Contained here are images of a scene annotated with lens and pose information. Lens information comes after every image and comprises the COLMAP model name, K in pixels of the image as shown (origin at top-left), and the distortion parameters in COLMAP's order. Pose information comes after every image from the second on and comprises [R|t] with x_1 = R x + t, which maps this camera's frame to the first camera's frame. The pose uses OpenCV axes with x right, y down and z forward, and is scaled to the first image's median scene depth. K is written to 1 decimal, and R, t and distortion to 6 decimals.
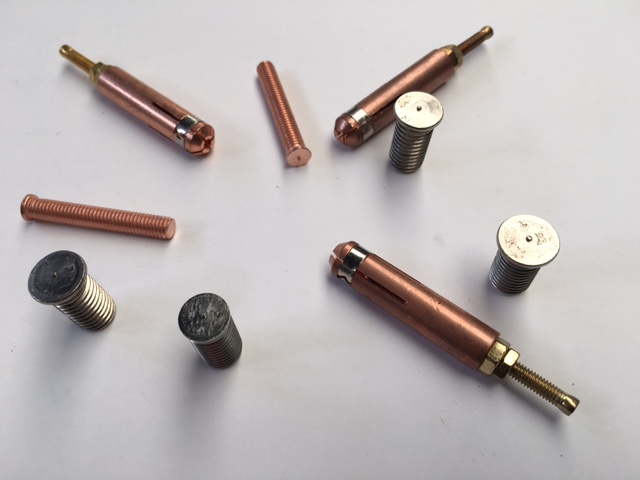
lens RADIAL K [[491.3, 0, 320.0], [0, 491.3, 240.0], [0, 0, 1]] dist [0.003114, -0.005130]
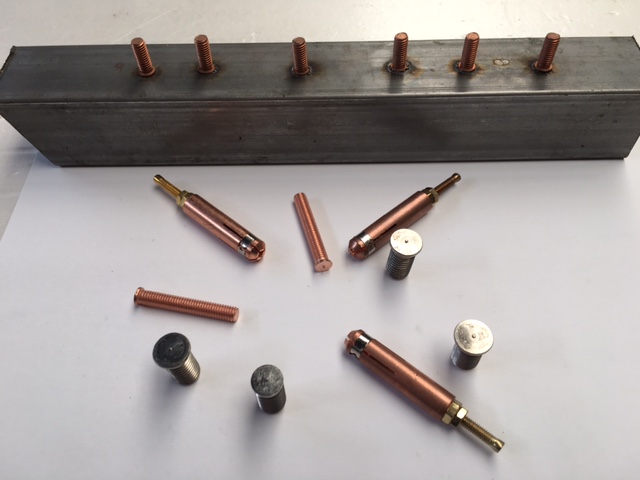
lens RADIAL K [[491.3, 0, 320.0], [0, 491.3, 240.0], [0, 0, 1]] dist [0.003114, -0.005130]
pose [[0.999053, 0.039017, 0.019272, -0.093671], [-0.037194, 0.995488, -0.087294, -0.130424], [-0.022591, 0.086495, 0.995996, -0.497834]]
